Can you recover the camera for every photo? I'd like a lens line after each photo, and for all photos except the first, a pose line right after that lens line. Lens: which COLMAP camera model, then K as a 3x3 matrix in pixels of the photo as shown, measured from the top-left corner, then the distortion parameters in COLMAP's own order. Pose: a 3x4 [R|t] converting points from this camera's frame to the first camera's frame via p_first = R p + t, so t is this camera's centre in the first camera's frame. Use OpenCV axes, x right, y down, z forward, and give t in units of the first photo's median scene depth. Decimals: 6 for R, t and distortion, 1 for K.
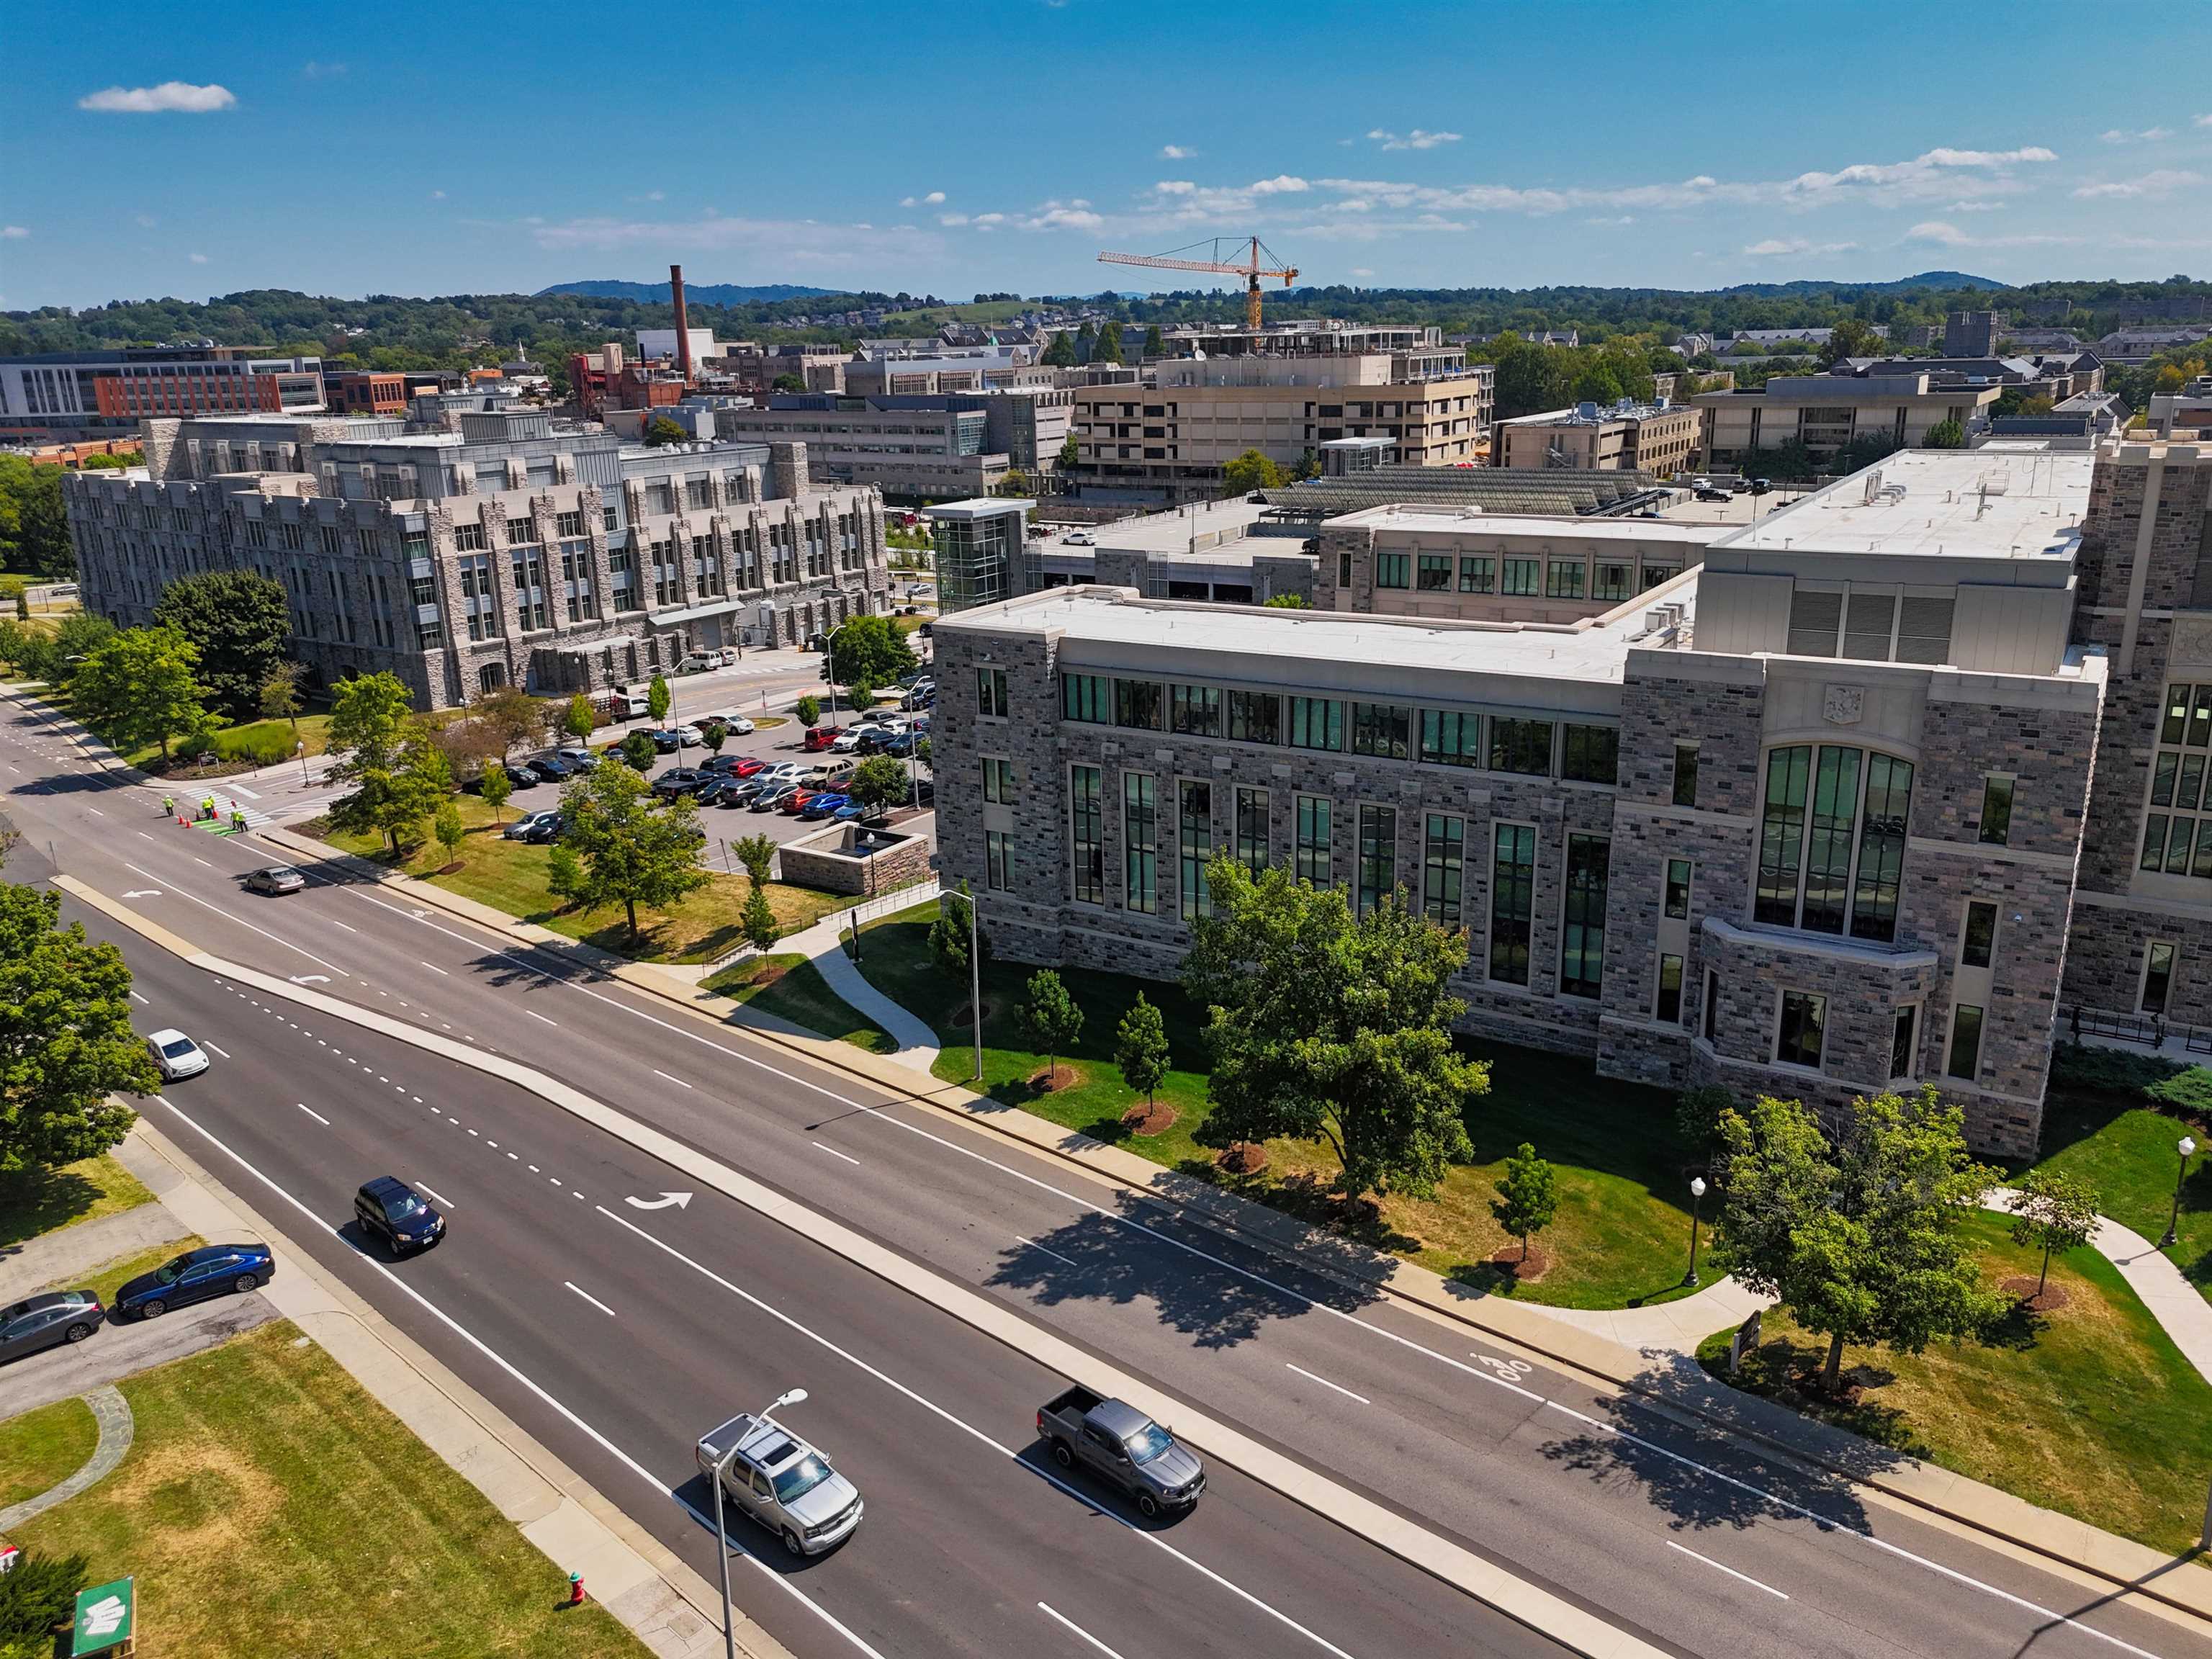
lens RADIAL K [[1656.2, 0, 1092.7], [0, 1656.2, 825.8], [0, 0, 1]] dist [0.044575, -0.029376]
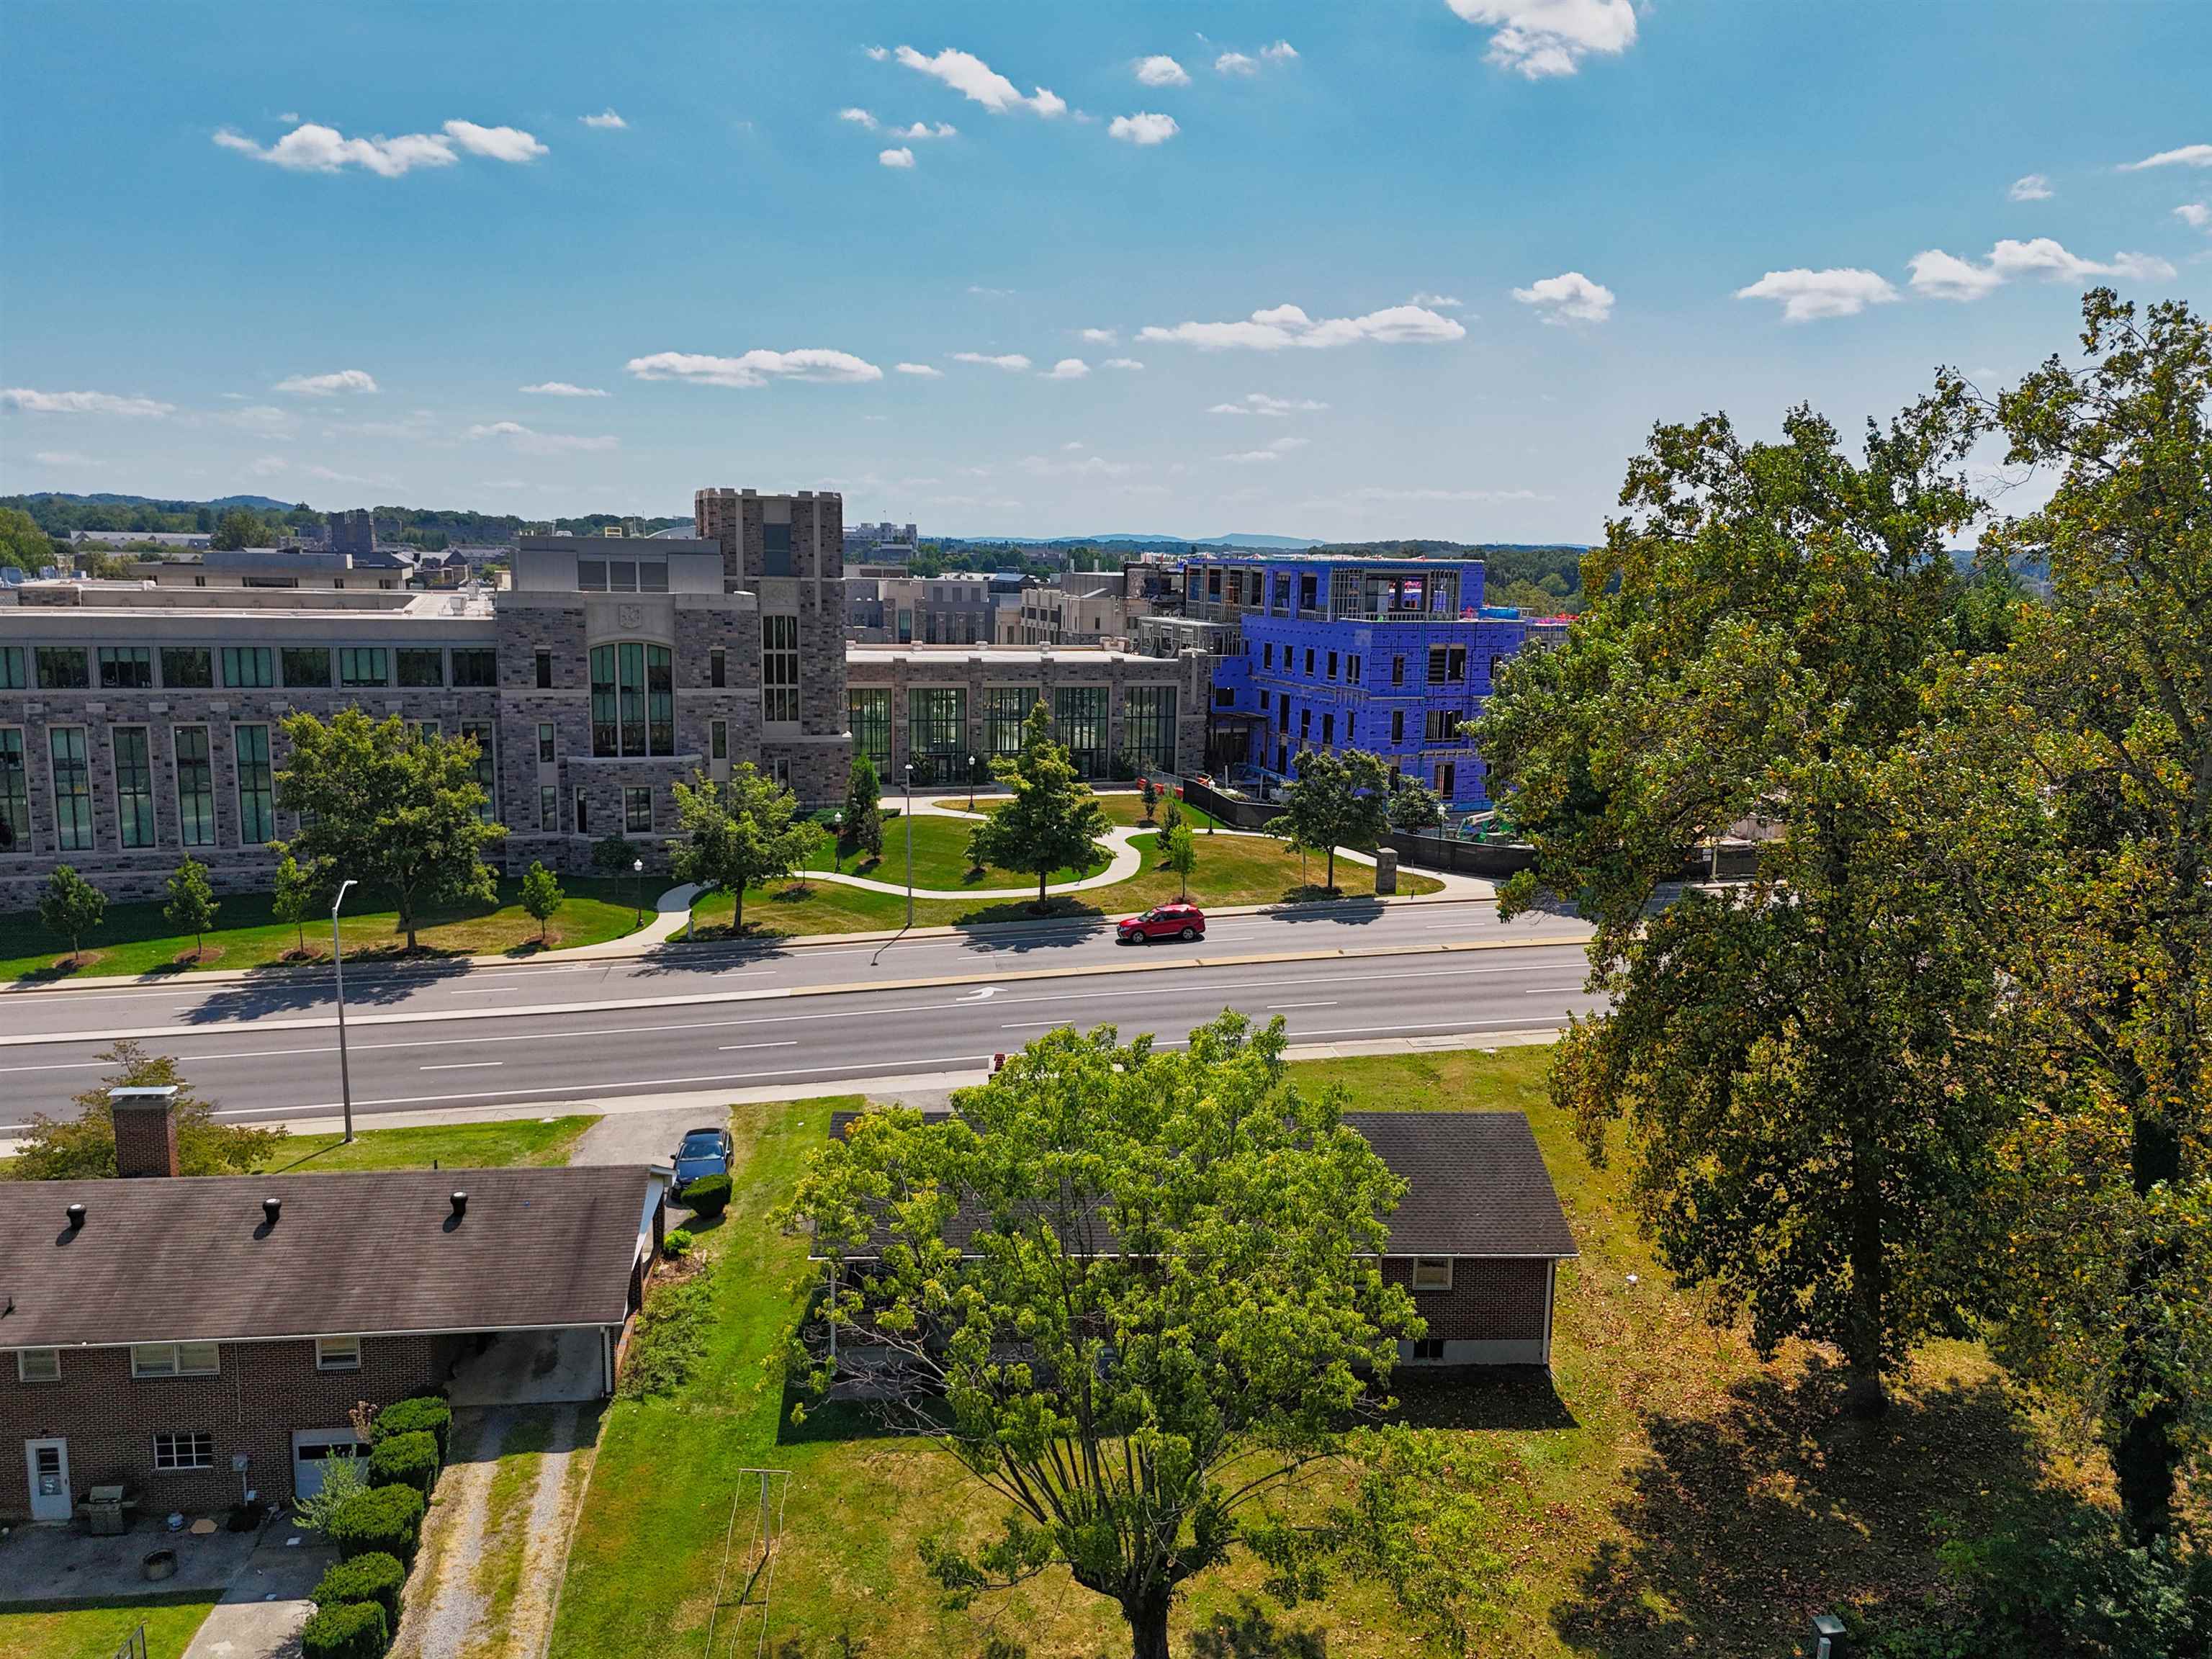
lens RADIAL K [[1631.7, 0, 1119.4], [0, 1631.7, 829.1], [0, 0, 1]] dist [0.069286, -0.071290]
pose [[0.598275, -0.096388, 0.795472, -0.476852], [0.193984, 0.980631, -0.027072, 0.220340], [-0.777455, 0.170506, 0.605385, -0.298939]]
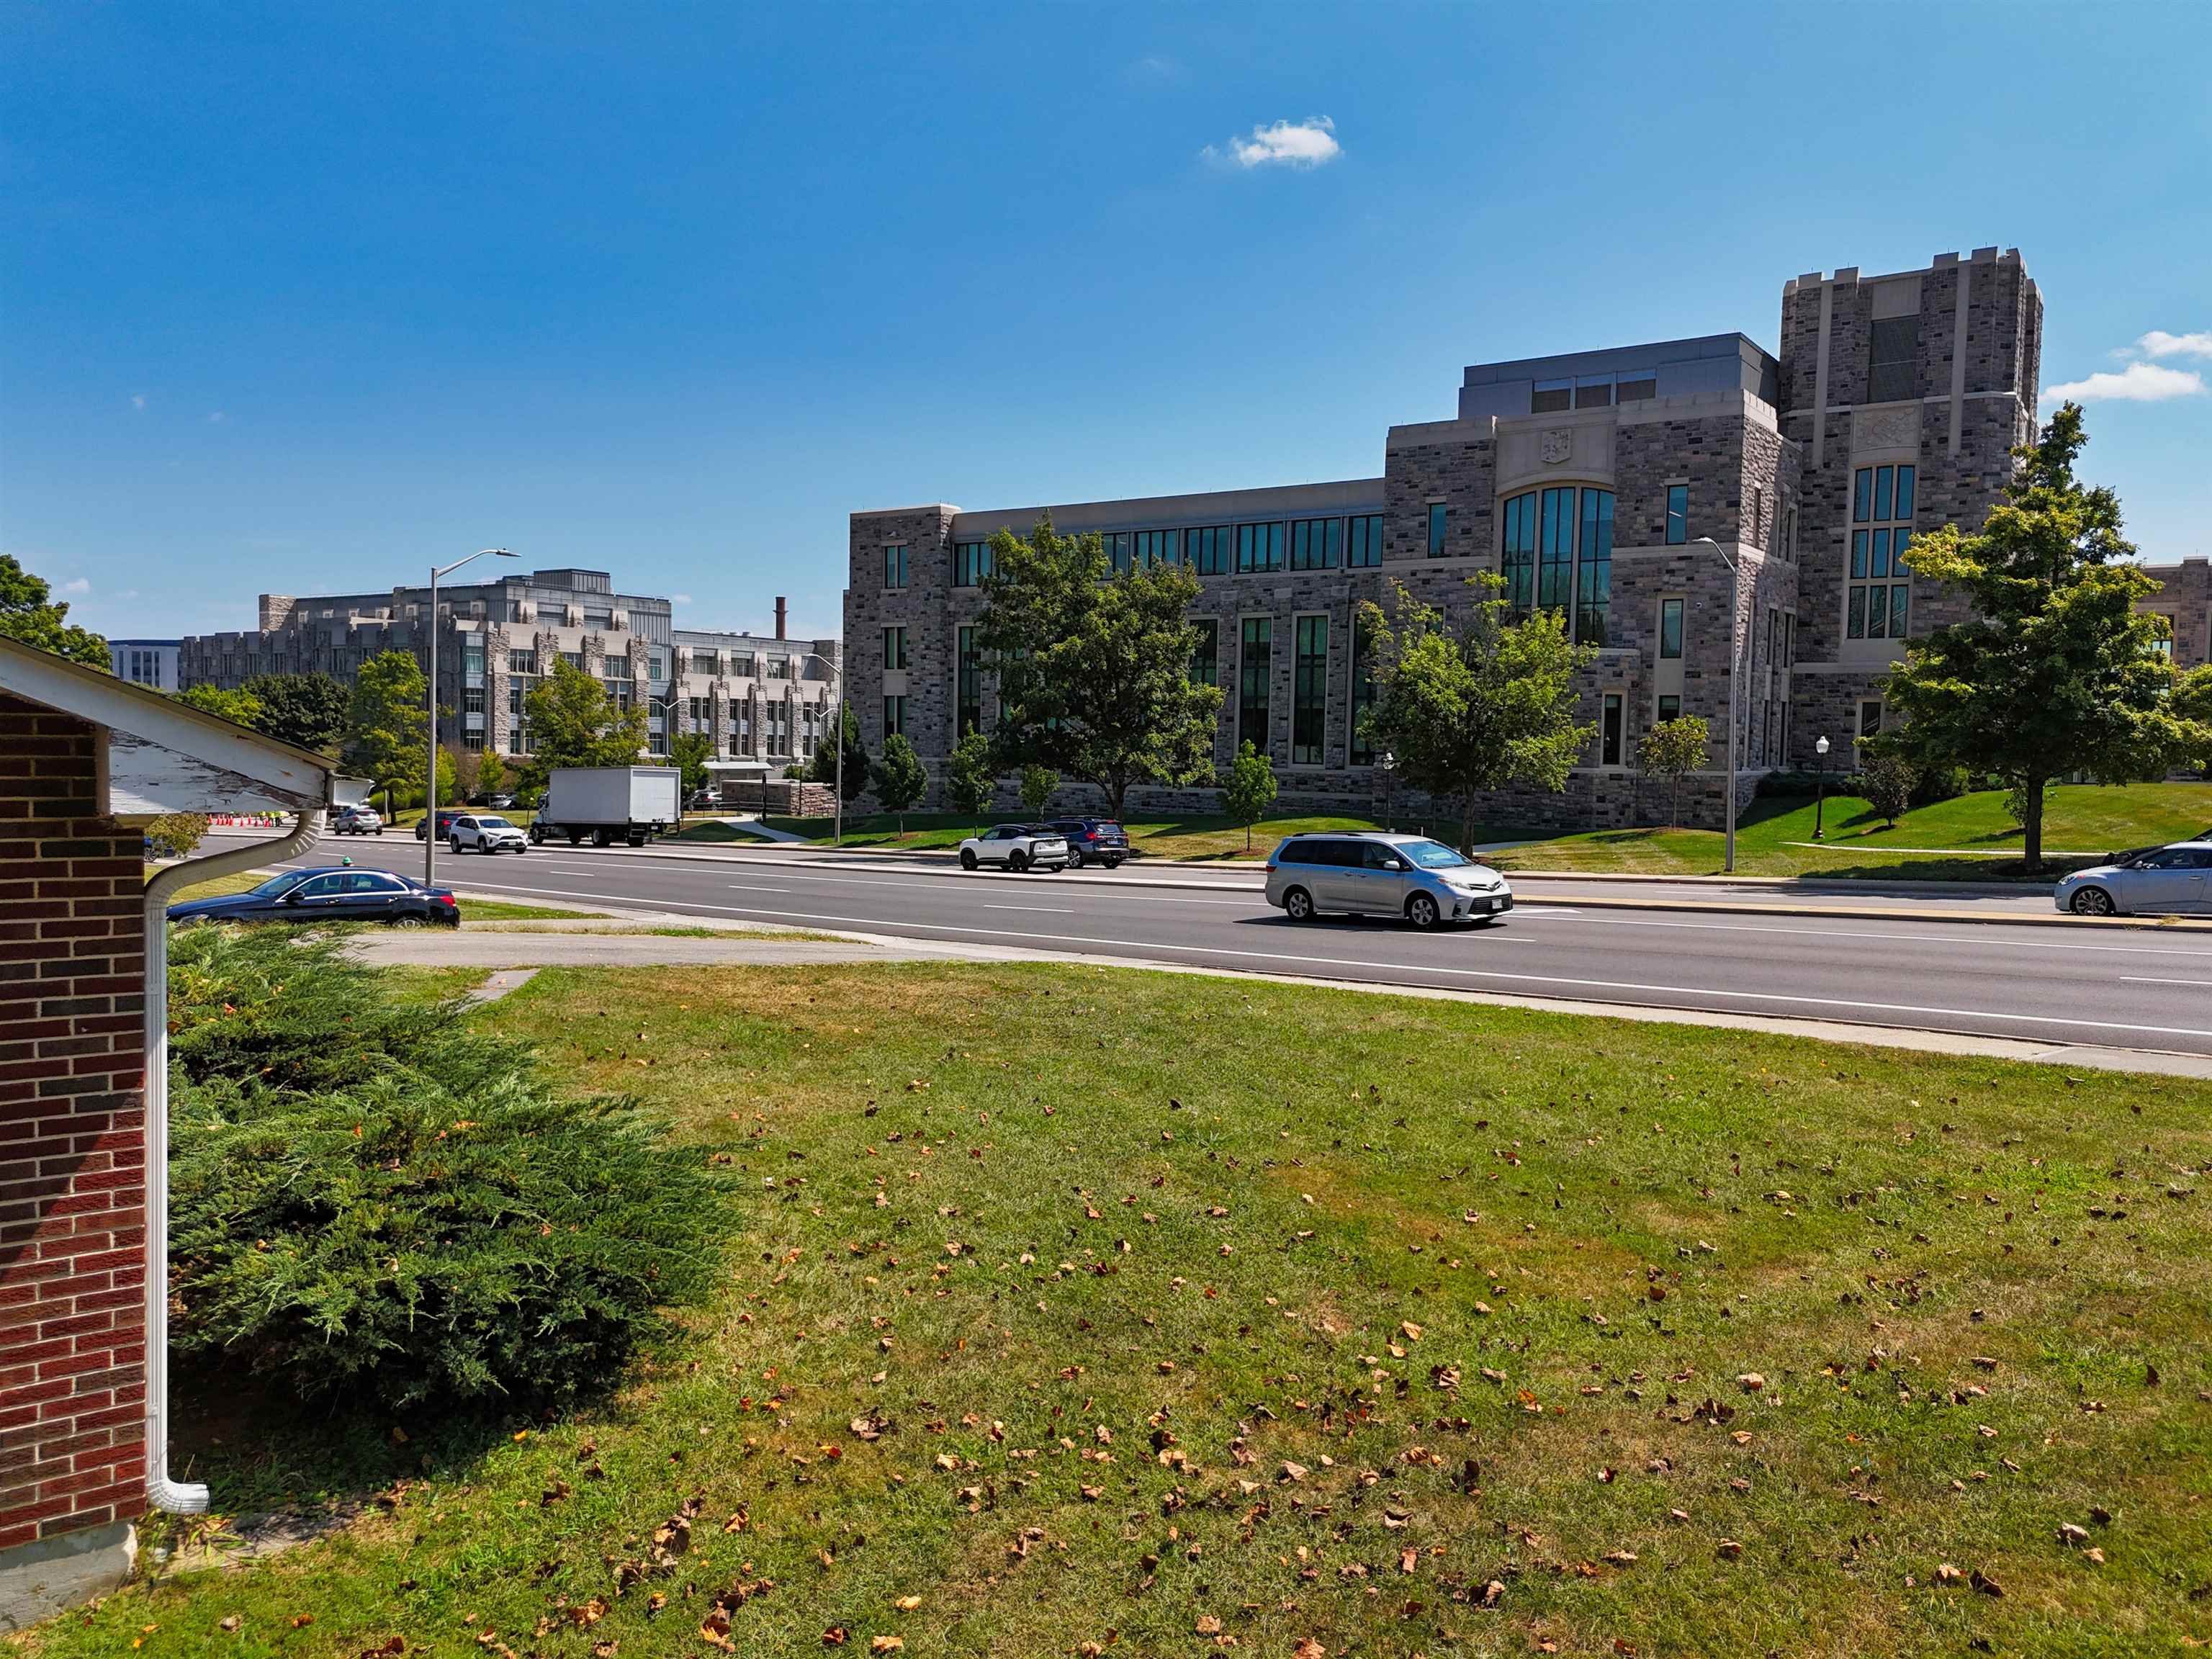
lens RADIAL K [[1635.9, 0, 1096.9], [0, 1635.9, 837.3], [0, 0, 1]] dist [0.070060, -0.074329]
pose [[0.997571, 0.048275, -0.050210, 0.150710], [-0.058377, 0.972697, -0.224616, 0.363359], [0.037996, 0.227001, 0.973153, -0.064033]]
